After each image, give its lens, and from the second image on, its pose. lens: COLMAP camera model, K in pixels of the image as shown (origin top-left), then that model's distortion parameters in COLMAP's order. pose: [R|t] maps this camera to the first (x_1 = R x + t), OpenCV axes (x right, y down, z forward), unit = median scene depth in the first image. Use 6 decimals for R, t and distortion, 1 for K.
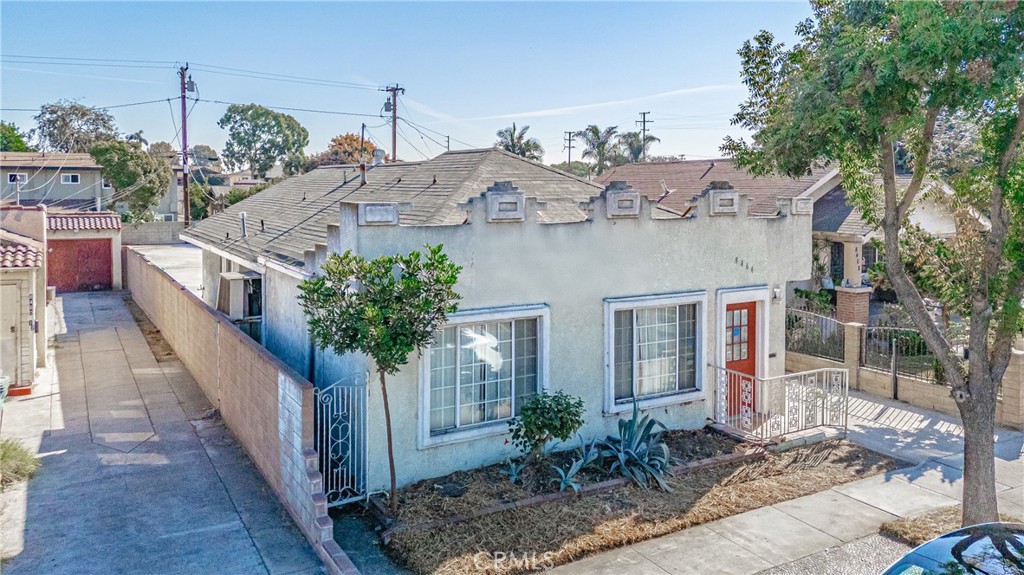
lens RADIAL K [[792.0, 0, 520.0], [0, 792.0, 284.8], [0, 0, 1]] dist [0.109779, -0.143884]
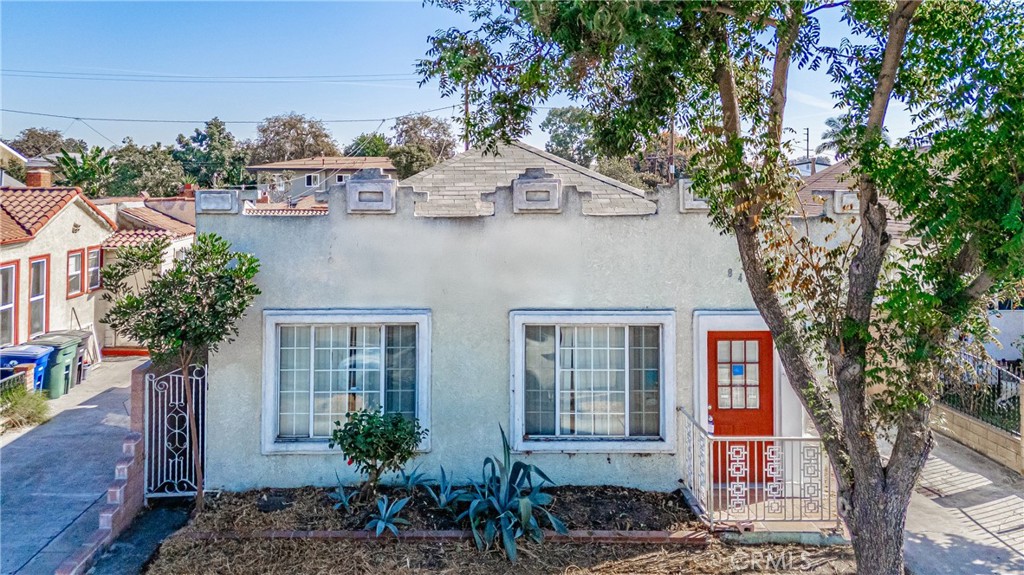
lens RADIAL K [[803.1, 0, 513.2], [0, 803.1, 255.9], [0, 0, 1]] dist [0.143033, -0.249879]
pose [[0.863650, 0.041942, -0.502344, 0.495635], [-0.061146, 0.997891, -0.021807, -0.018787], [0.500369, 0.049550, 0.864393, 0.254848]]
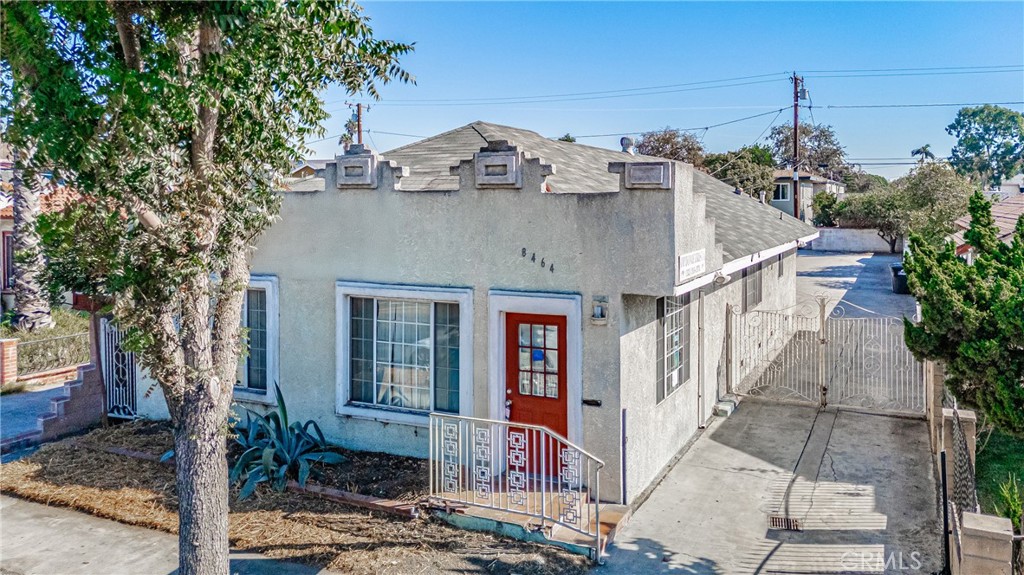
lens RADIAL K [[792.0, 0, 520.0], [0, 792.0, 284.8], [0, 0, 1]] dist [0.109779, -0.143884]
pose [[0.555067, 0.085084, -0.827443, 0.888319], [-0.104643, 0.993994, 0.032013, -0.025282], [0.825197, 0.068817, 0.560637, 0.630494]]
